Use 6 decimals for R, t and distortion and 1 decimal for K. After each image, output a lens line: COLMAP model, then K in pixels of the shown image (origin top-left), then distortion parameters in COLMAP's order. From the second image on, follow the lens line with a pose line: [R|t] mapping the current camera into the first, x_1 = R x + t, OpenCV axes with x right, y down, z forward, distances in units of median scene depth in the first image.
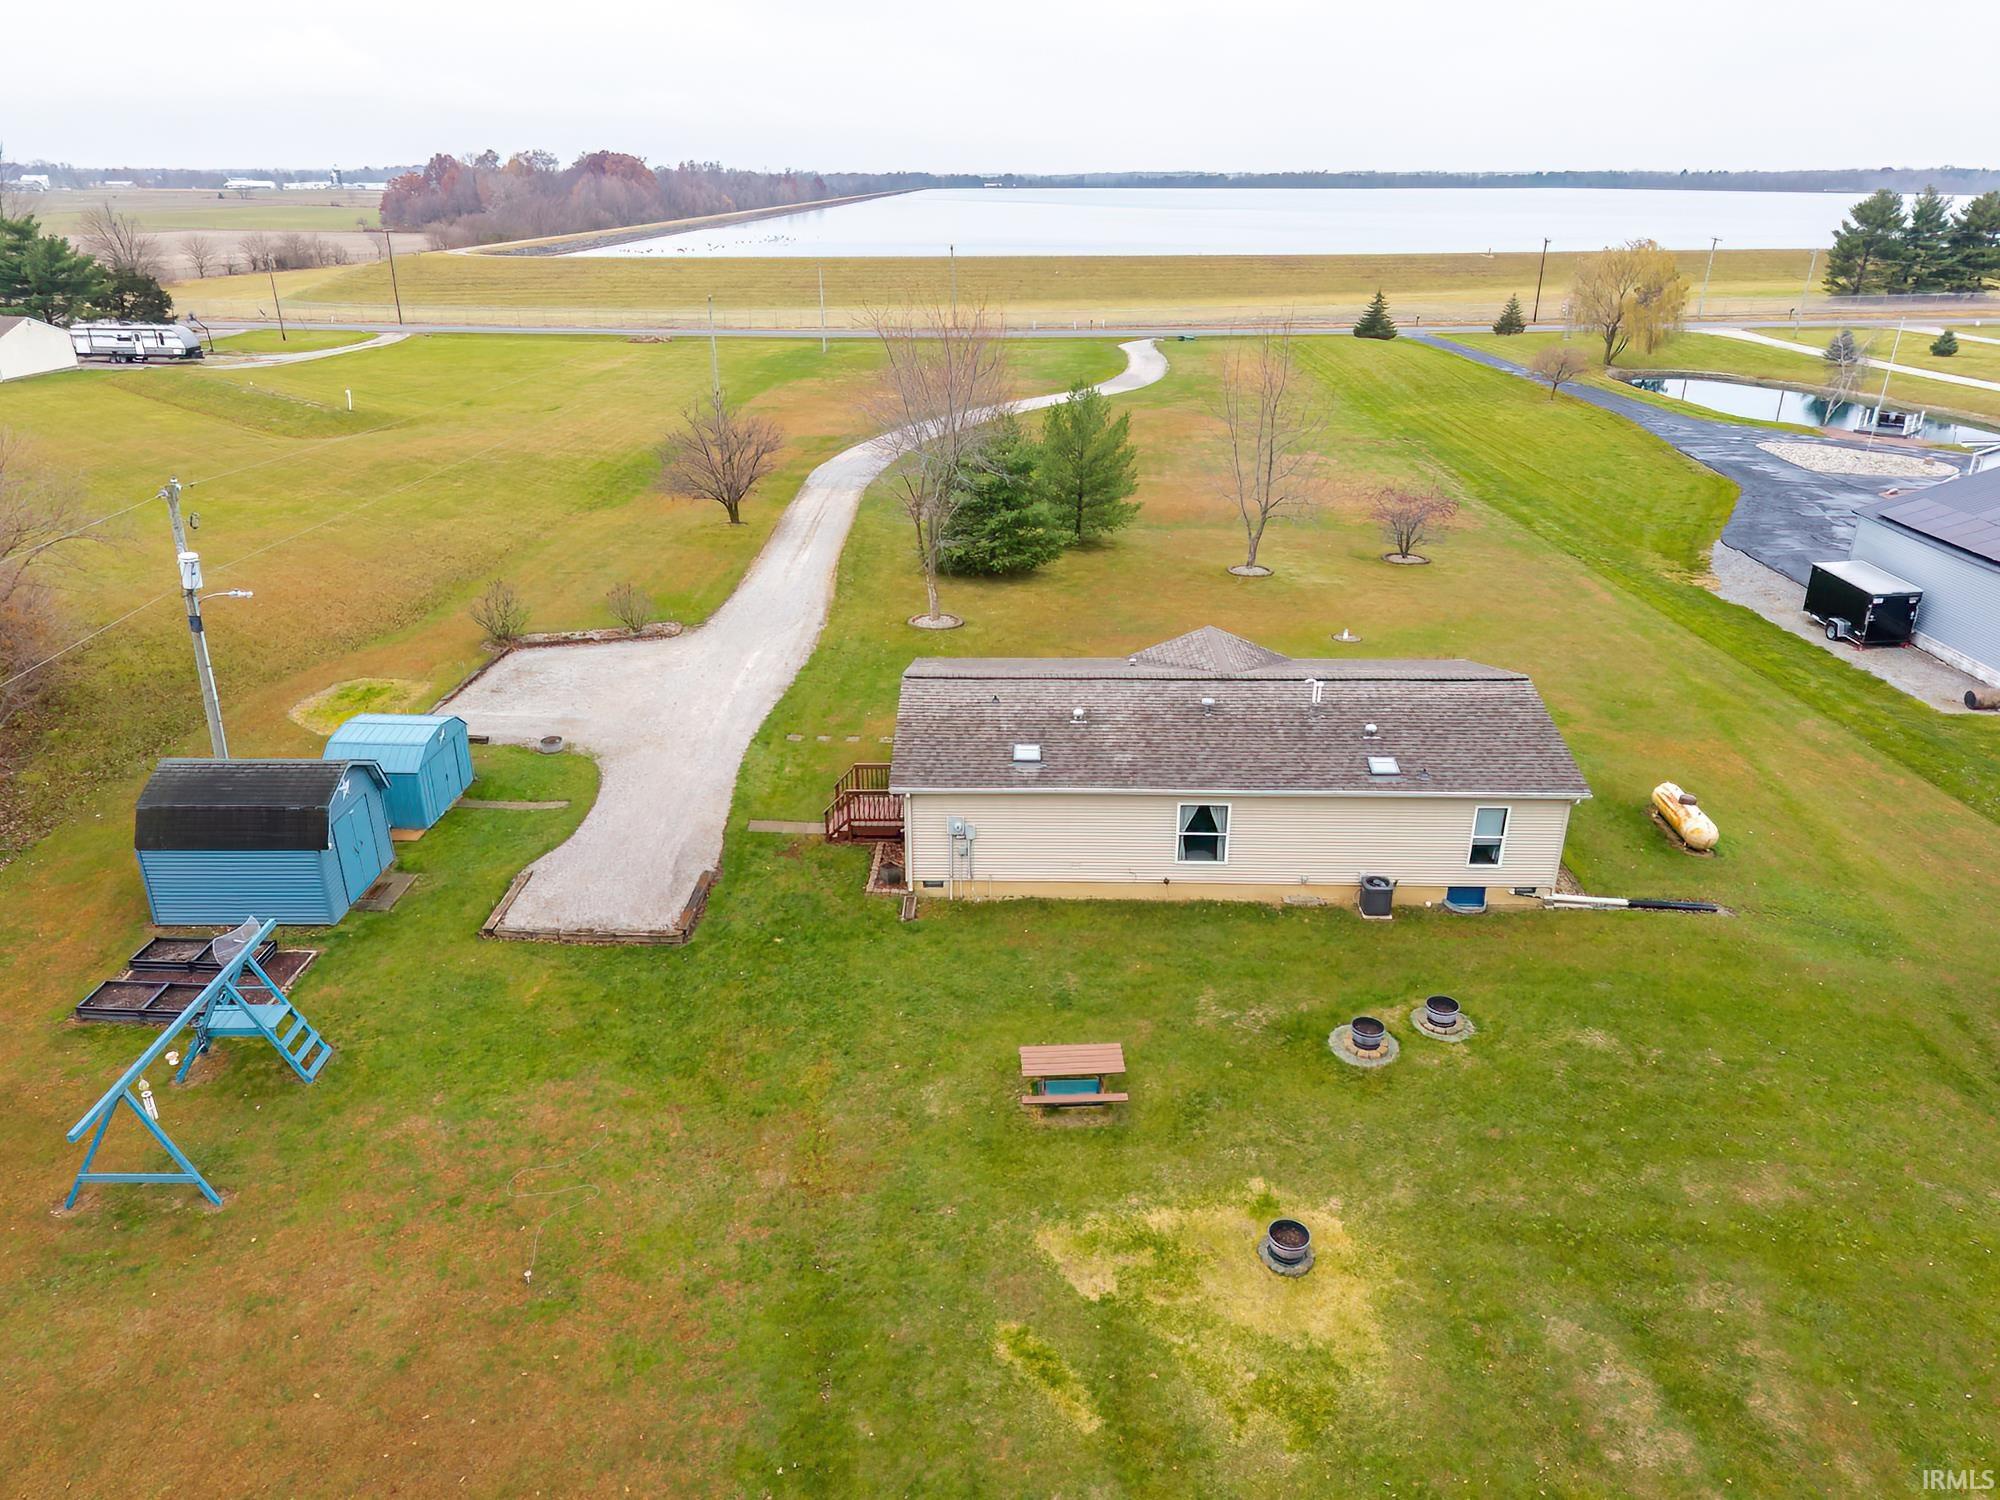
lens RADIAL K [[1343.3, 0, 1000.0], [0, 1343.3, 750.0], [0, 0, 1]] dist [0.018850, -0.004579]
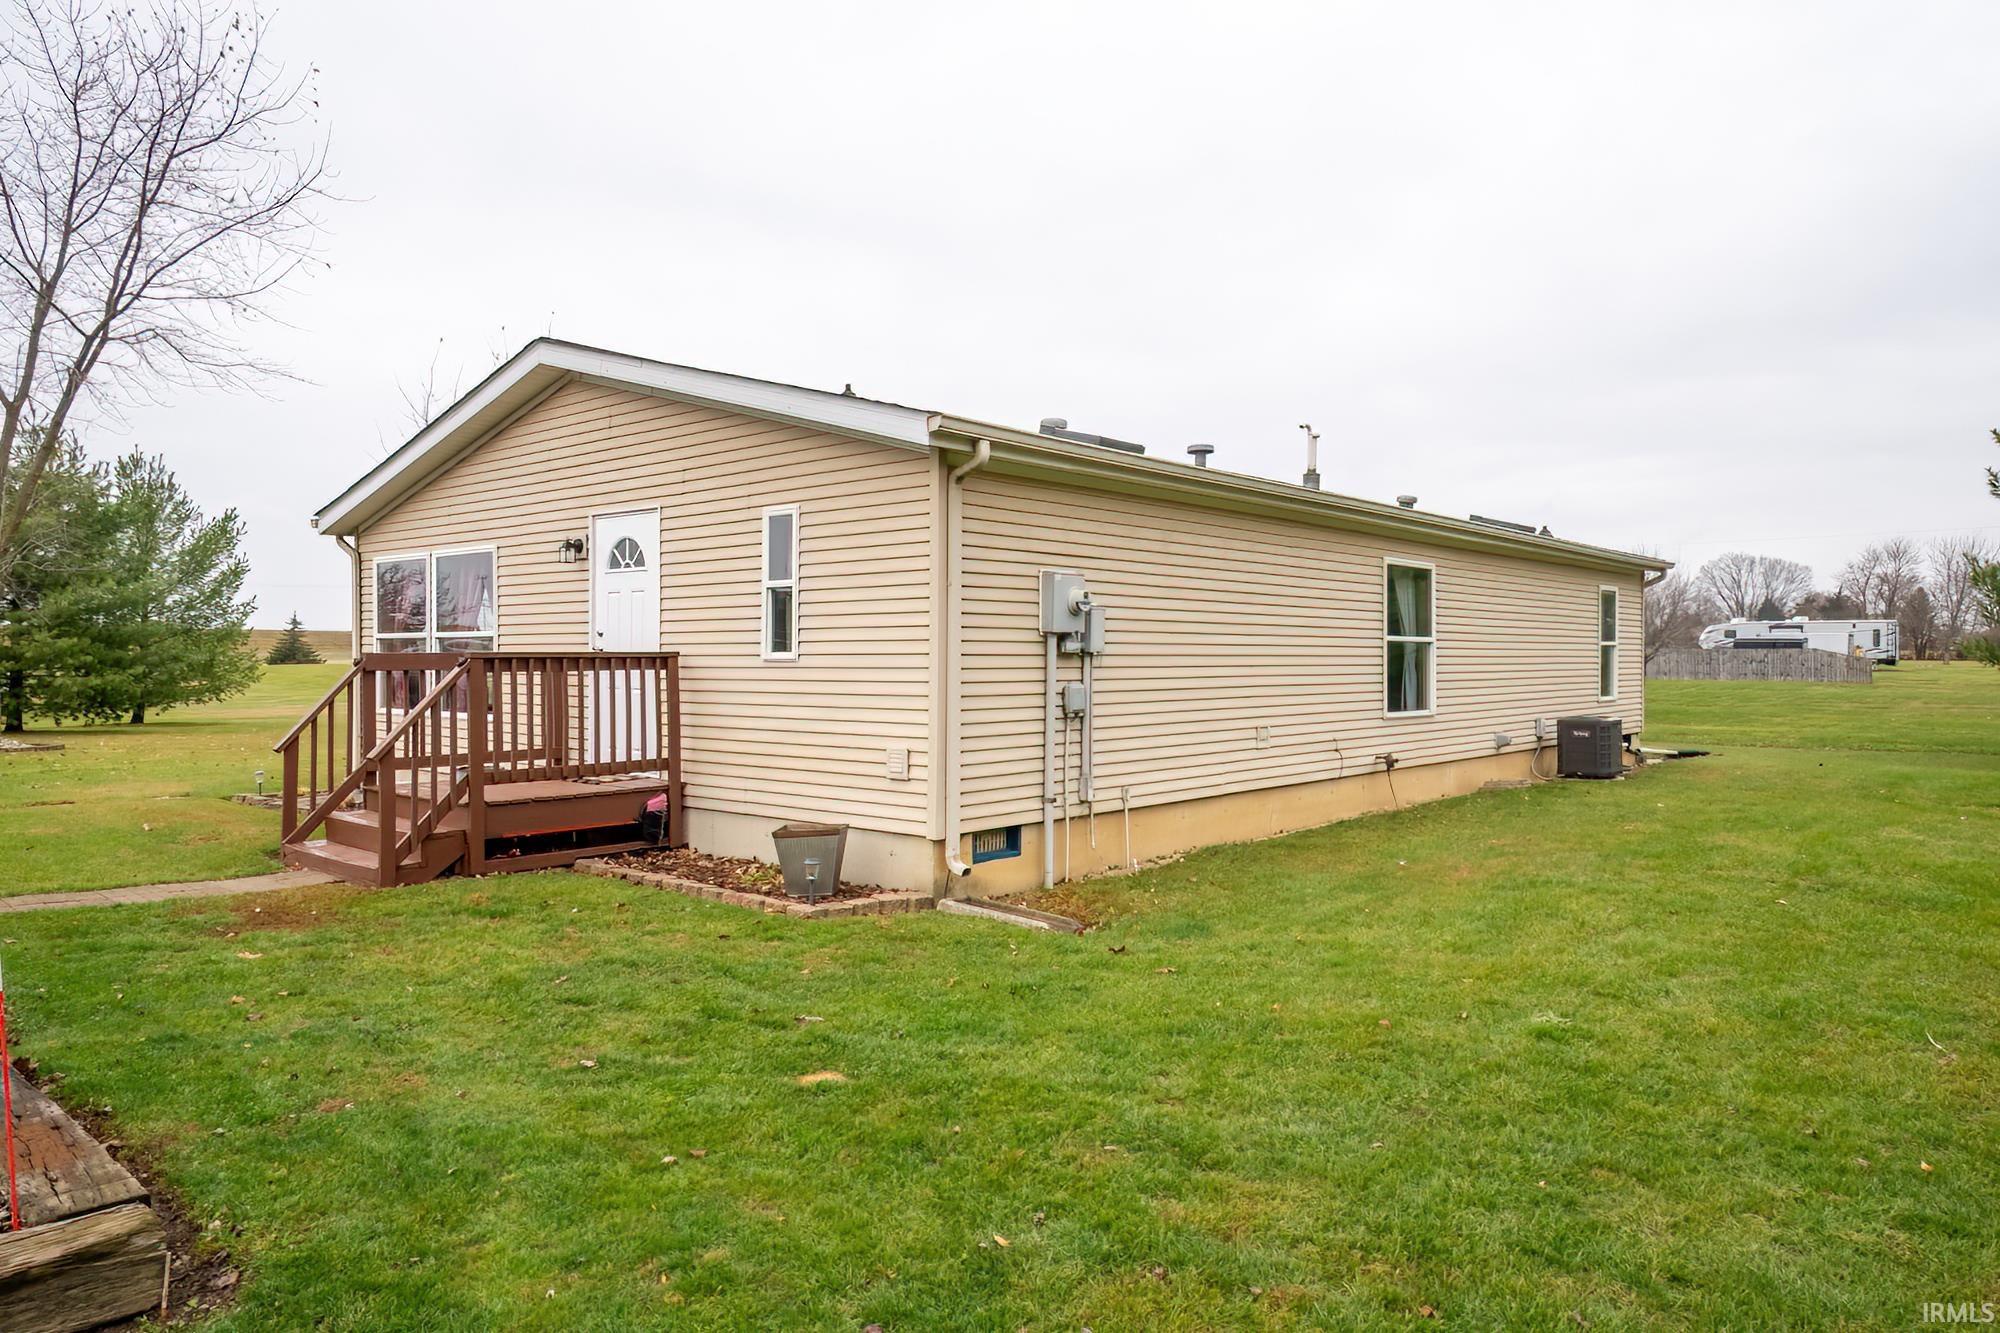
lens RADIAL K [[1327.9, 0, 1000.0], [0, 1327.9, 666.5], [0, 0, 1]] dist [0.011902, 0.004911]
pose [[0.625307, 0.007183, 0.780346, -0.271481], [0.297374, 0.922316, -0.246781, 0.136355], [-0.721498, 0.386369, 0.574595, 0.845655]]
